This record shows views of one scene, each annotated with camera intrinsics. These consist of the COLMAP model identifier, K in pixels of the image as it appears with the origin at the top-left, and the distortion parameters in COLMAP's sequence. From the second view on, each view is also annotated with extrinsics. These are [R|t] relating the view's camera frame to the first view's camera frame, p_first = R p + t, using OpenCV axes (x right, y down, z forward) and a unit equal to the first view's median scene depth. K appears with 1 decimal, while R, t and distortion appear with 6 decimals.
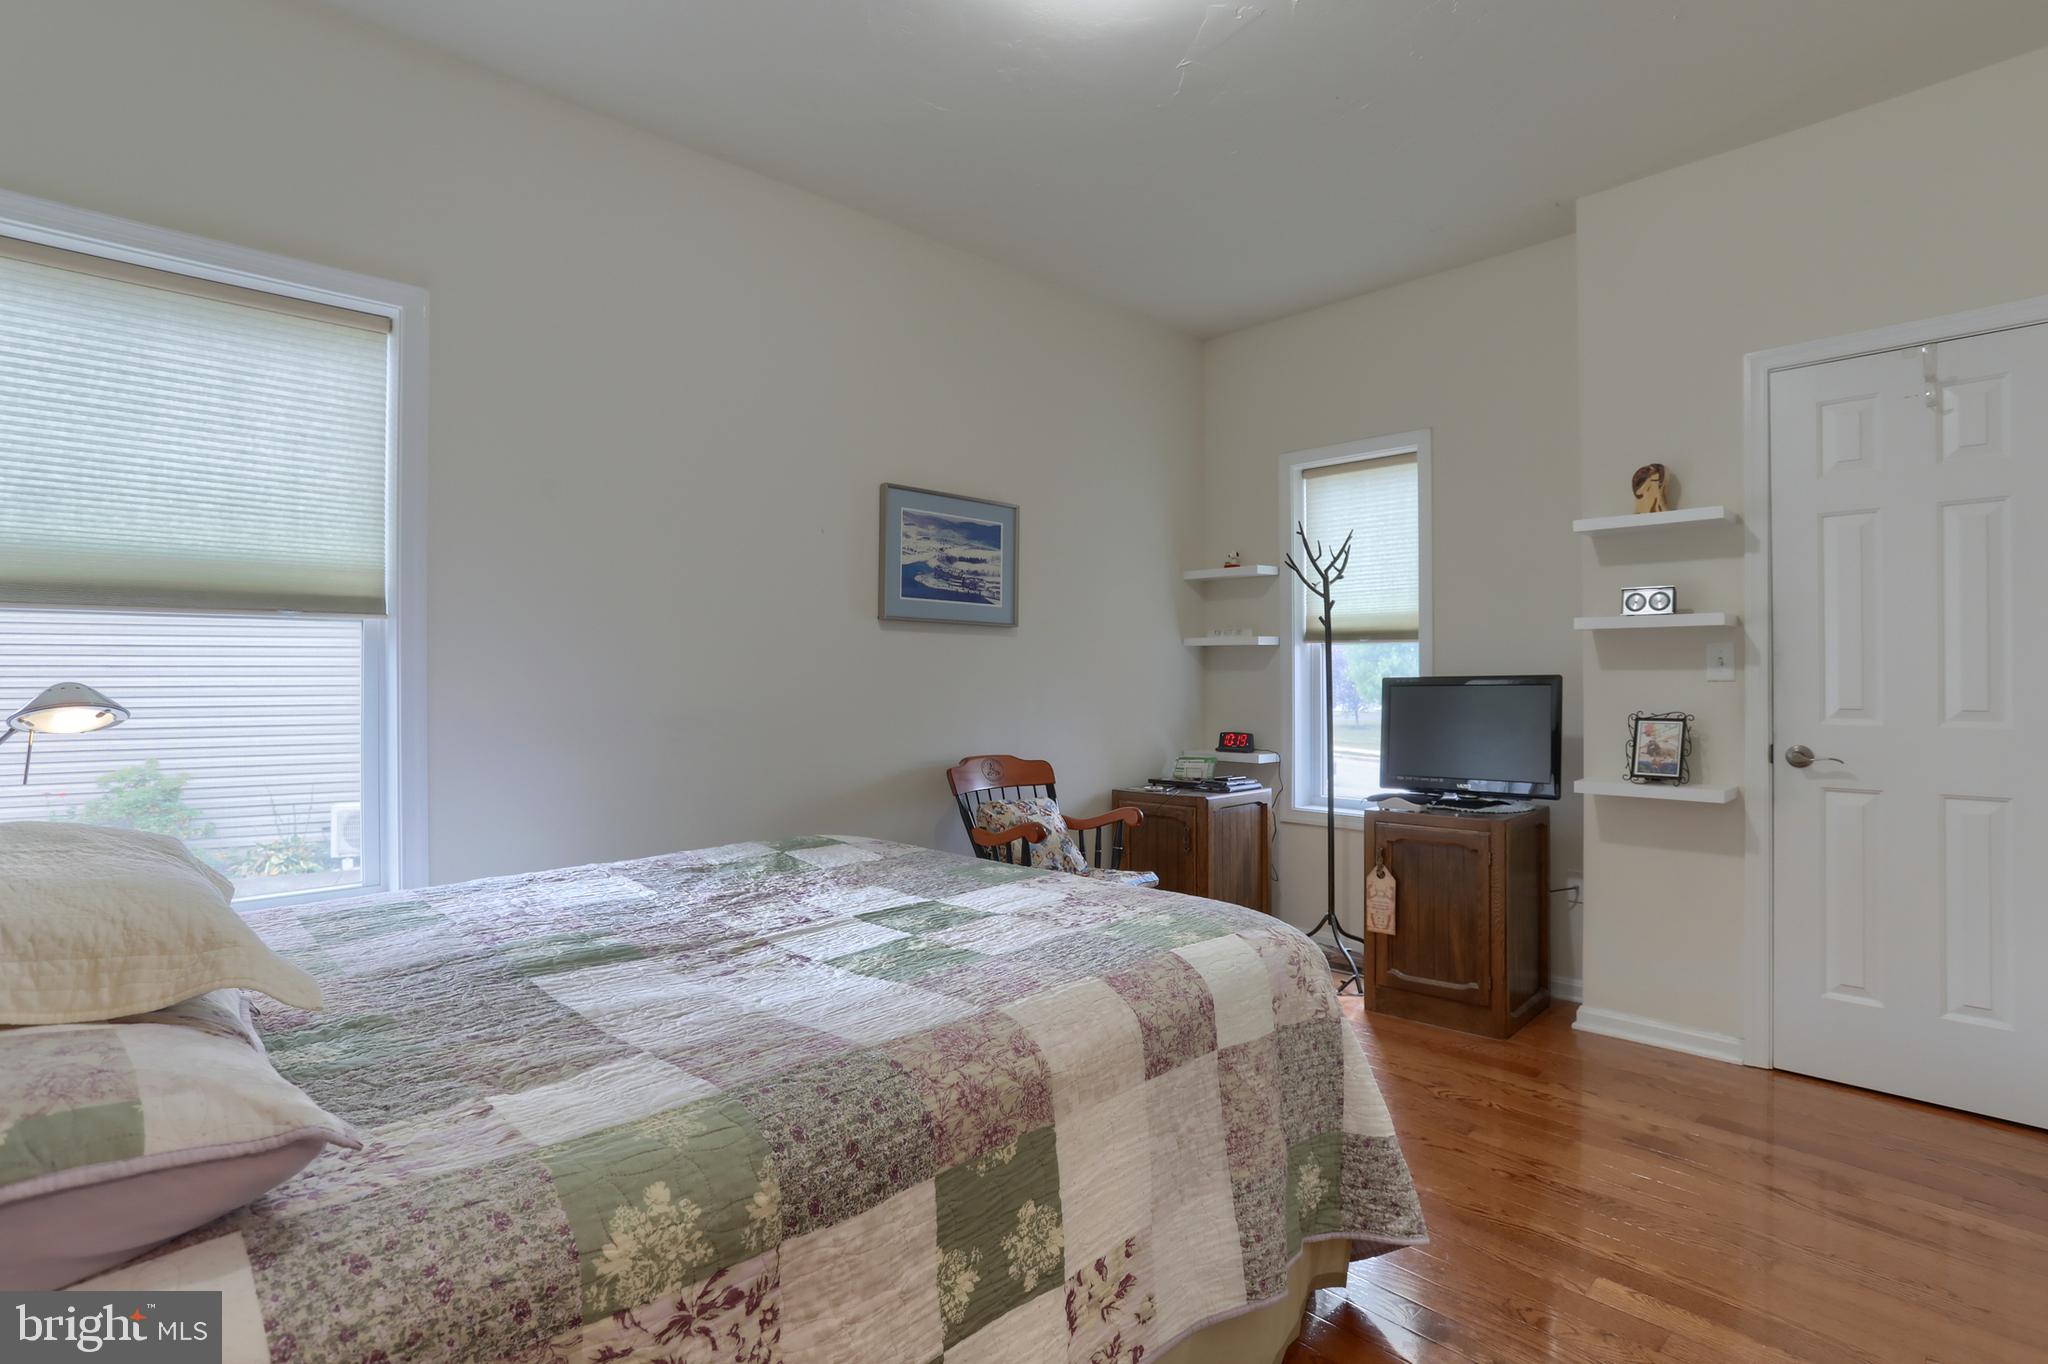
lens RADIAL K [[1019.3, 0, 1023.4], [0, 1019.3, 674.3], [0, 0, 1]] dist [-0.025973, 0.015829]
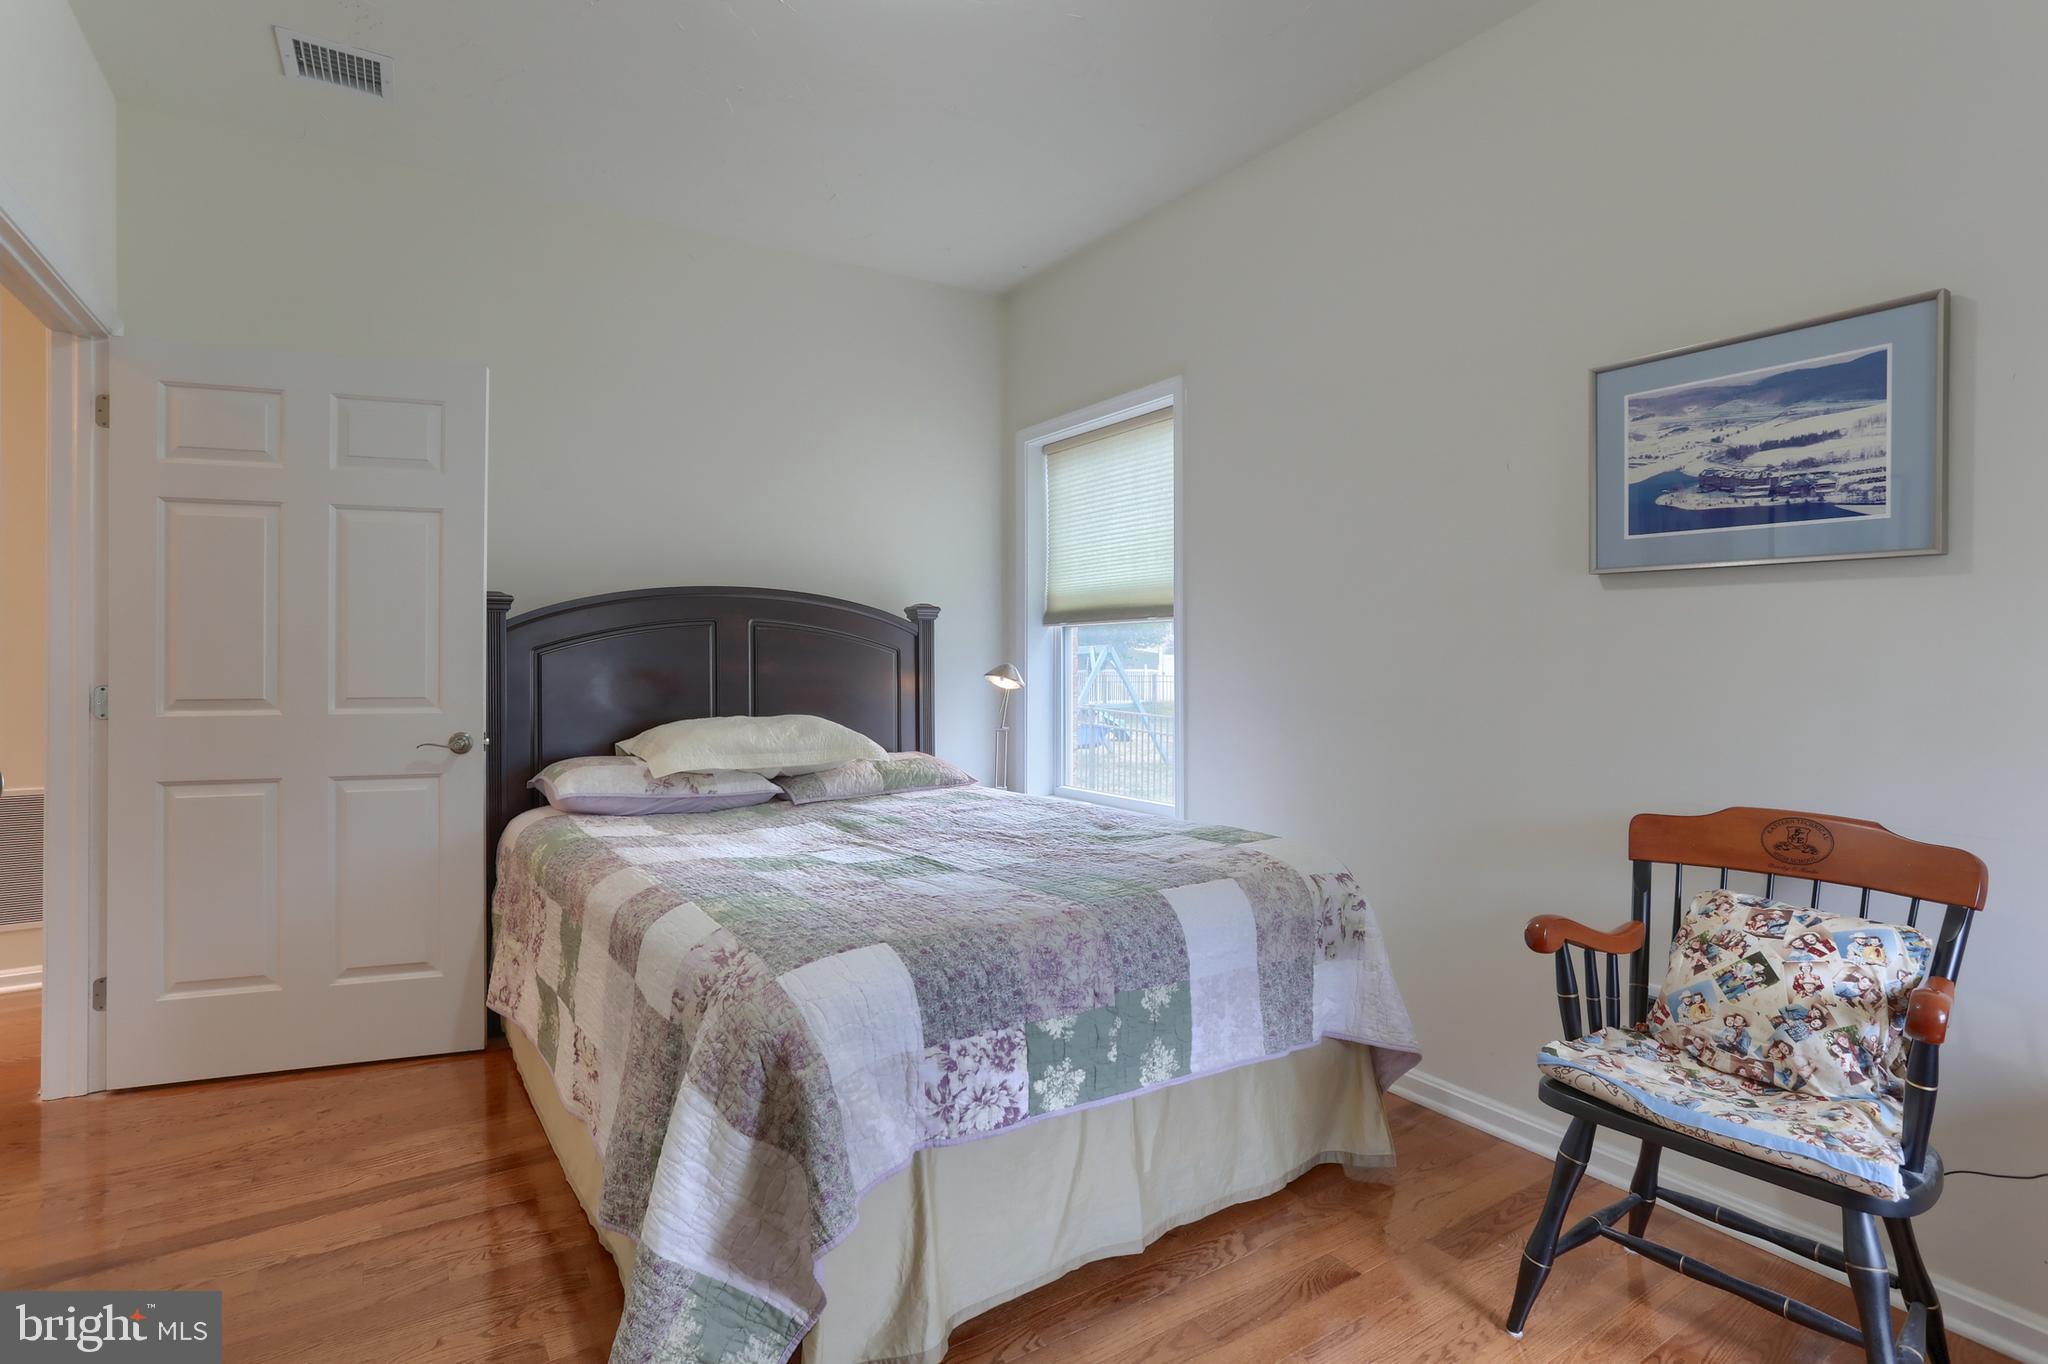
lens RADIAL K [[1019.3, 0, 1024.5], [0, 1019.3, 676.1], [0, 0, 1]] dist [-0.025973, 0.015829]
pose [[-0.186735, 0.011196, -0.982346, 0.548667], [-0.004283, 0.999916, 0.012210, 0.004557], [0.982401, 0.006488, -0.186672, 0.724393]]
